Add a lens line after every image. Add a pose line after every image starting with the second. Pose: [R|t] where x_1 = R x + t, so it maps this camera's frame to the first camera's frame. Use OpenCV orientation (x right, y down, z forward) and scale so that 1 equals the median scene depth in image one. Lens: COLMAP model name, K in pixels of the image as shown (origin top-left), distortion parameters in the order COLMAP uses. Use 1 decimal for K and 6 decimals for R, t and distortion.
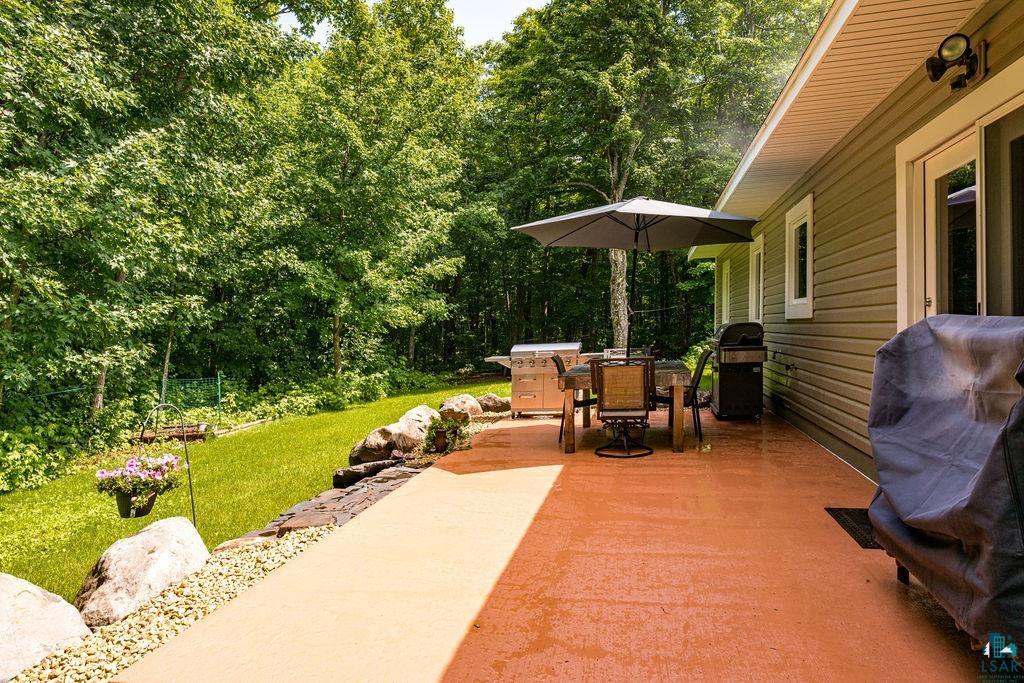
lens RADIAL K [[594.1, 0, 466.2], [0, 594.1, 431.2], [0, 0, 1]] dist [-0.000190, 0.000478]
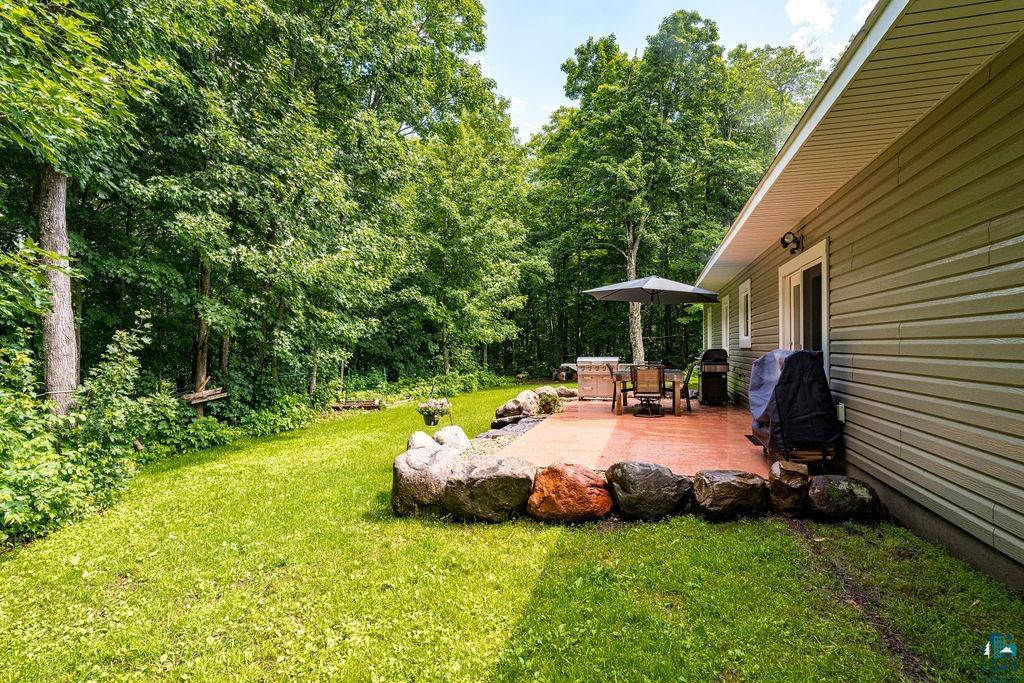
lens RADIAL K [[508.8, 0, 512.0], [0, 508.8, 341.5], [0, 0, 1]] dist [-0.003671, -0.000165]
pose [[0.999076, 0.038891, 0.018313, -0.071172], [-0.035047, 0.983610, -0.176873, 0.037177], [-0.024892, 0.176067, 0.984063, -0.211845]]
